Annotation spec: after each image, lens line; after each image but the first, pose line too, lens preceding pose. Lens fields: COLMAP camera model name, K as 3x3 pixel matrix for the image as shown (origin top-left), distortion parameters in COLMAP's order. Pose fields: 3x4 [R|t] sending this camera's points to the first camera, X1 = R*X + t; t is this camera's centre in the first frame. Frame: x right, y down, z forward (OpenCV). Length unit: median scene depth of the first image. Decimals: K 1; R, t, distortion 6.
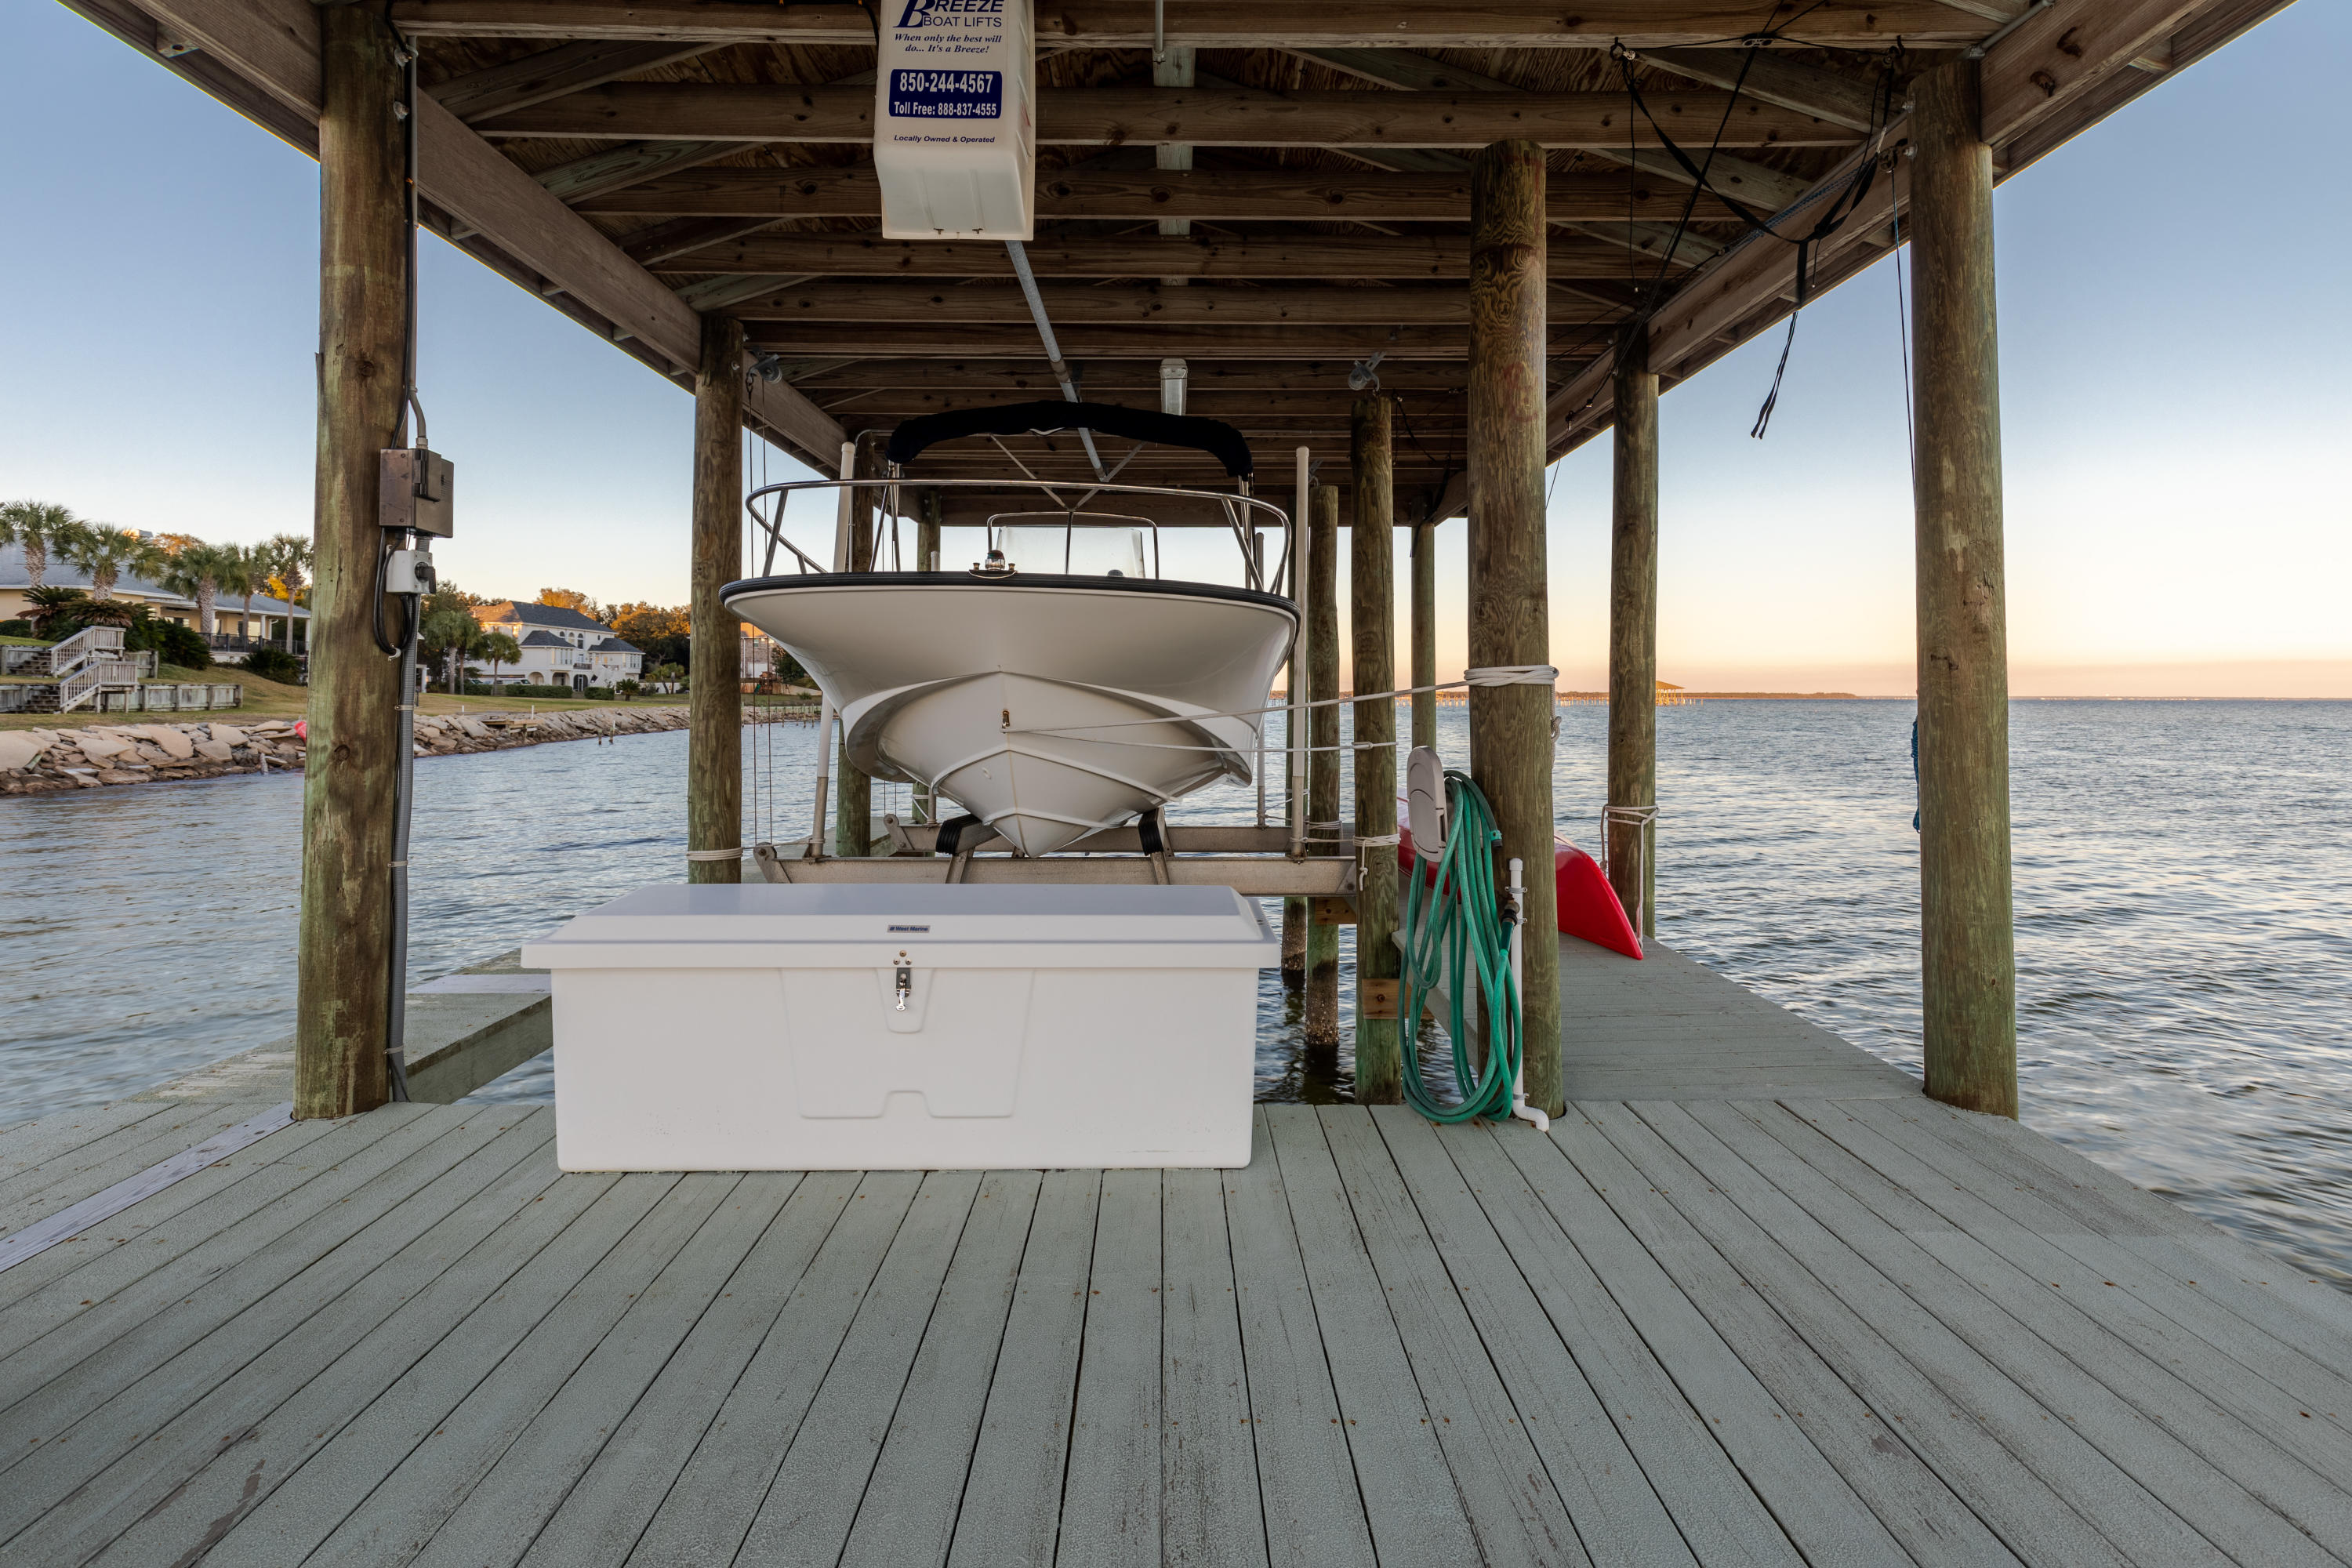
lens RADIAL K [[1111.3, 0, 1172.1], [0, 1111.3, 697.4], [0, 0, 1]] dist [0.007094, -0.000537]
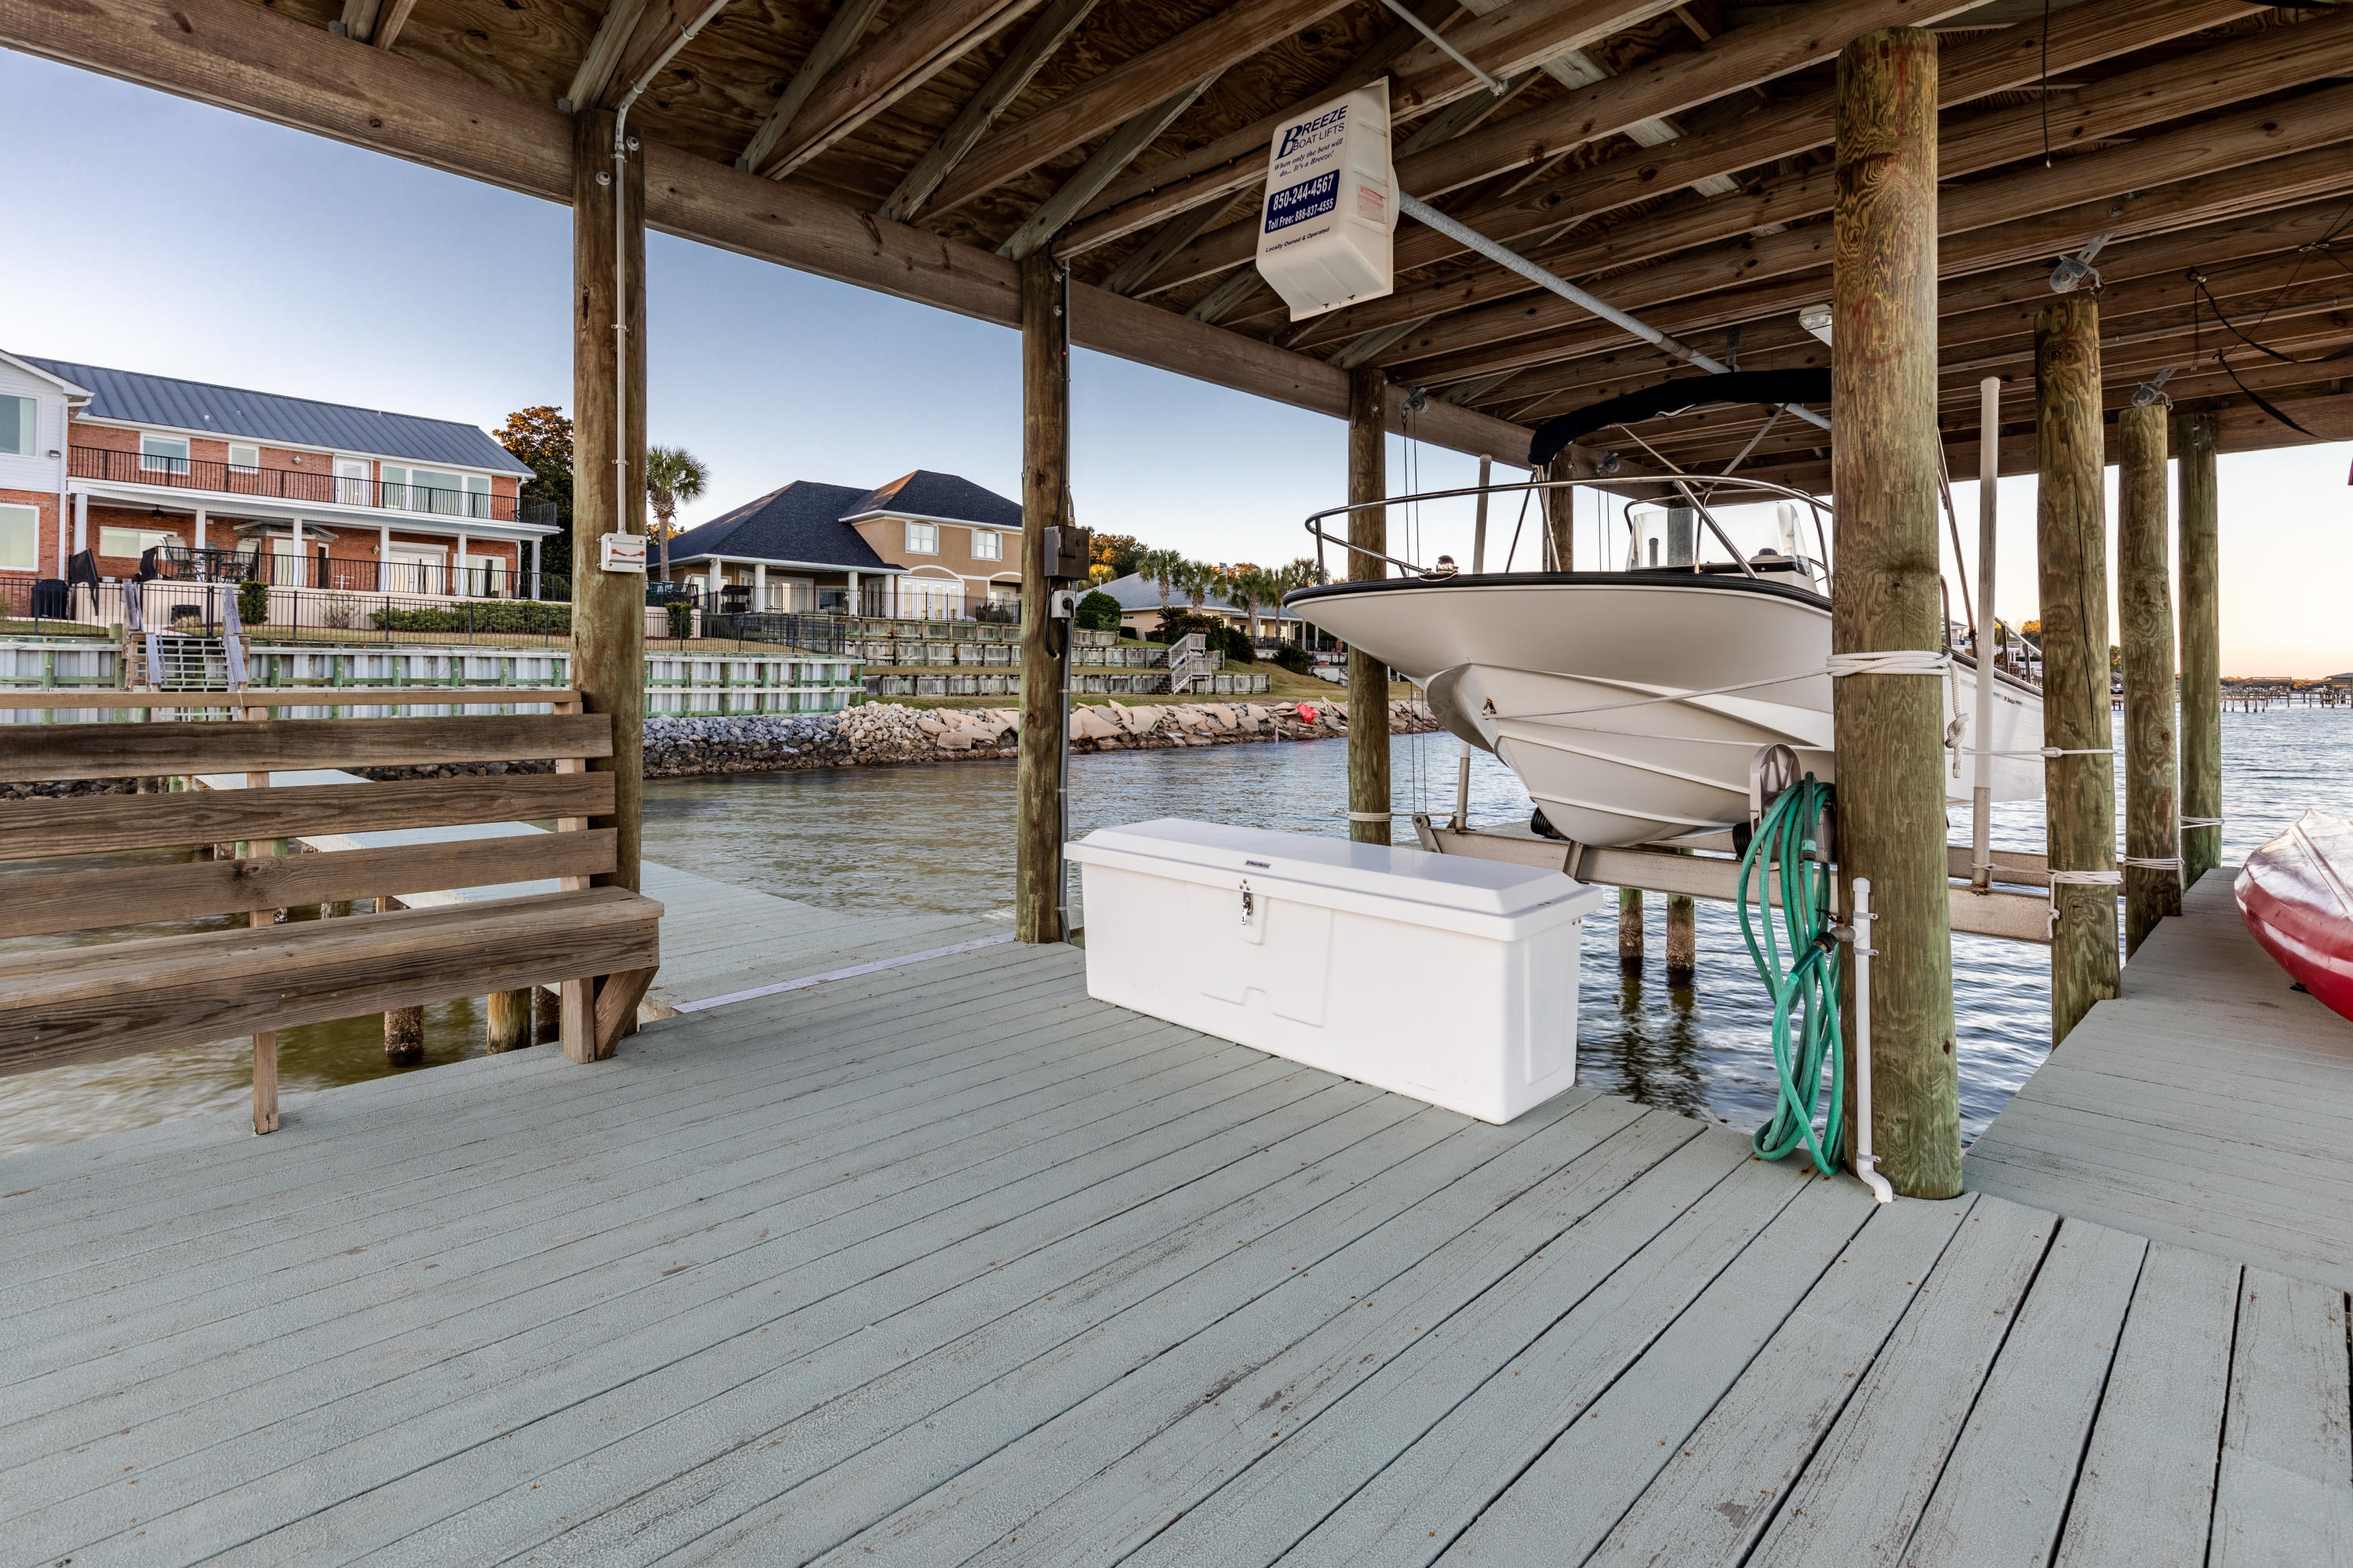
lens RADIAL K [[1111.8, 0, 1172.6], [0, 1111.8, 697.4], [0, 0, 1]] dist [0.007094, -0.000537]
pose [[0.697093, 0.012841, -0.716865, 0.356101], [-0.005759, 0.999908, 0.012311, -0.001145], [0.716957, -0.004454, 0.697103, 0.014856]]
